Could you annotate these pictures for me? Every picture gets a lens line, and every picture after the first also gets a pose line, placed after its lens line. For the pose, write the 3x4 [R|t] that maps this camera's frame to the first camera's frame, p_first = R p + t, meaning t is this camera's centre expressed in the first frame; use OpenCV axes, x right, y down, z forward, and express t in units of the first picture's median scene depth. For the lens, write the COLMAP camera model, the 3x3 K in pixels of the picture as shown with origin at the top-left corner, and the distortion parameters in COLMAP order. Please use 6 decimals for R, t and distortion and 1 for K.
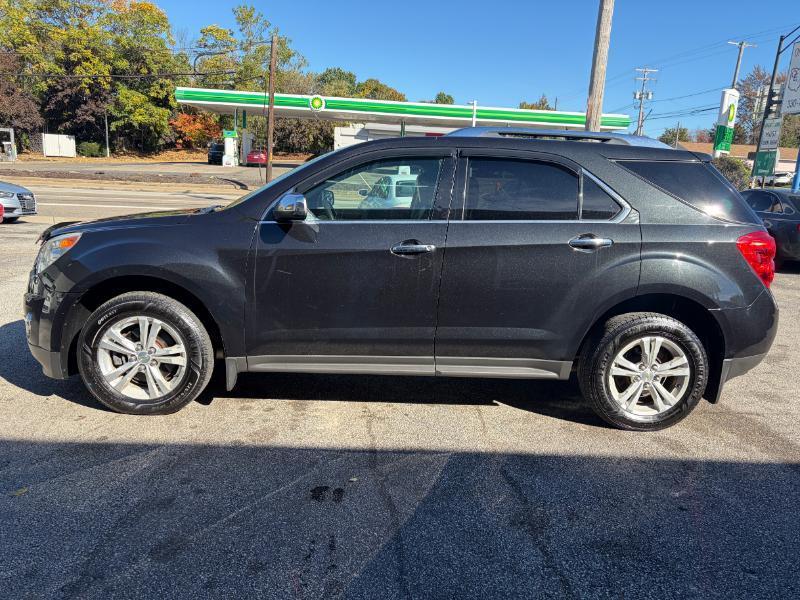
lens RADIAL K [[601.6, 0, 400.0], [0, 601.6, 300.0], [0, 0, 1]] dist [0.048709, -0.049340]
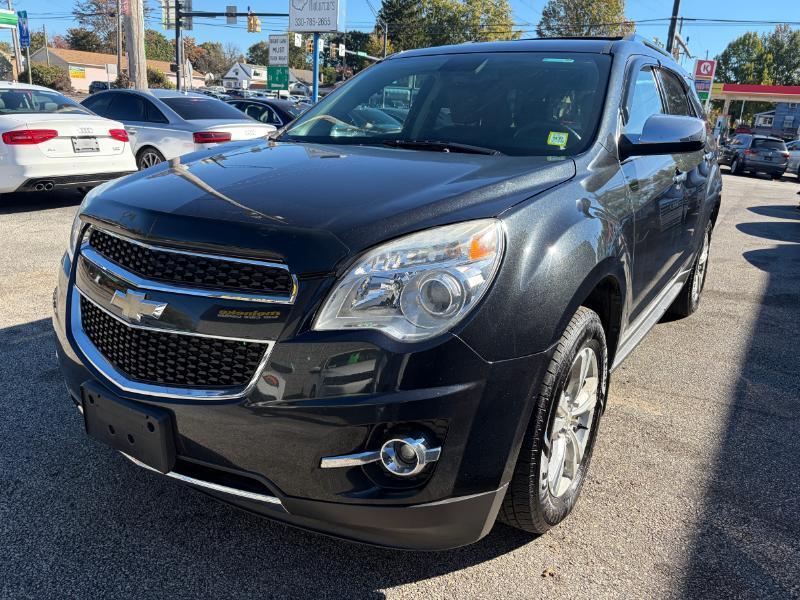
lens RADIAL K [[594.8, 0, 400.9], [0, 594.8, 303.8], [0, 0, 1]] dist [0.080249, -0.083575]
pose [[0.592324, -0.259443, 0.762785, -0.079707], [0.148399, 0.965670, 0.213213, -0.013486], [-0.791915, -0.013094, 0.610490, 0.067903]]
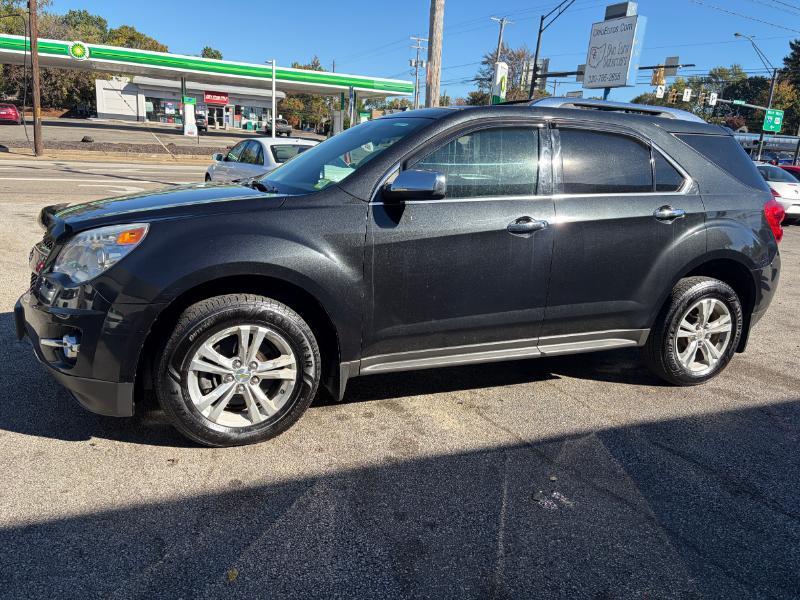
lens RADIAL K [[601.6, 0, 400.0], [0, 601.6, 300.0], [0, 0, 1]] dist [0.048709, -0.049340]
pose [[0.936747, -0.081003, 0.340505, -0.042387], [0.060956, 0.995740, 0.069186, -0.004183], [-0.344659, -0.044054, 0.937694, 0.014978]]
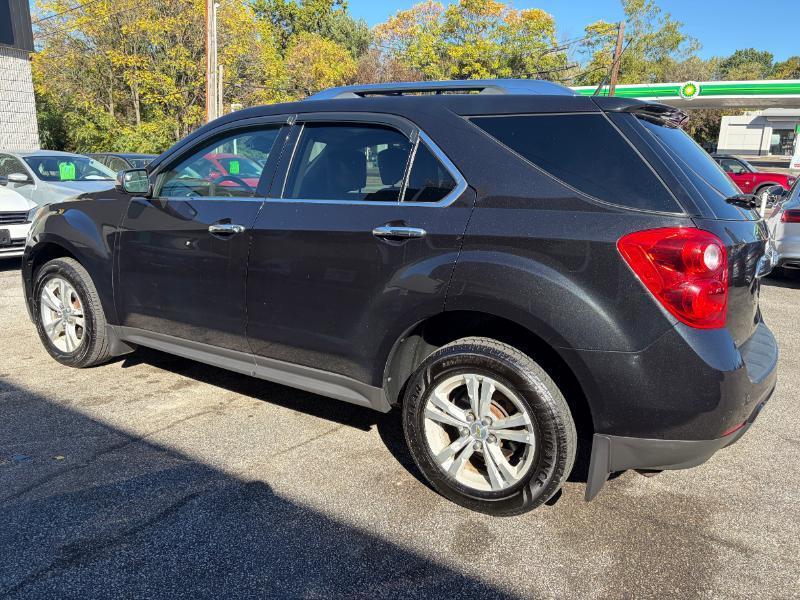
lens RADIAL K [[601.6, 0, 400.0], [0, 601.6, 300.0], [0, 0, 1]] dist [0.048709, -0.049340]
pose [[0.821328, 0.104824, -0.560742, 0.063653], [-0.104451, 0.993988, 0.032823, -0.003185], [0.560812, 0.031611, 0.827340, 0.034631]]
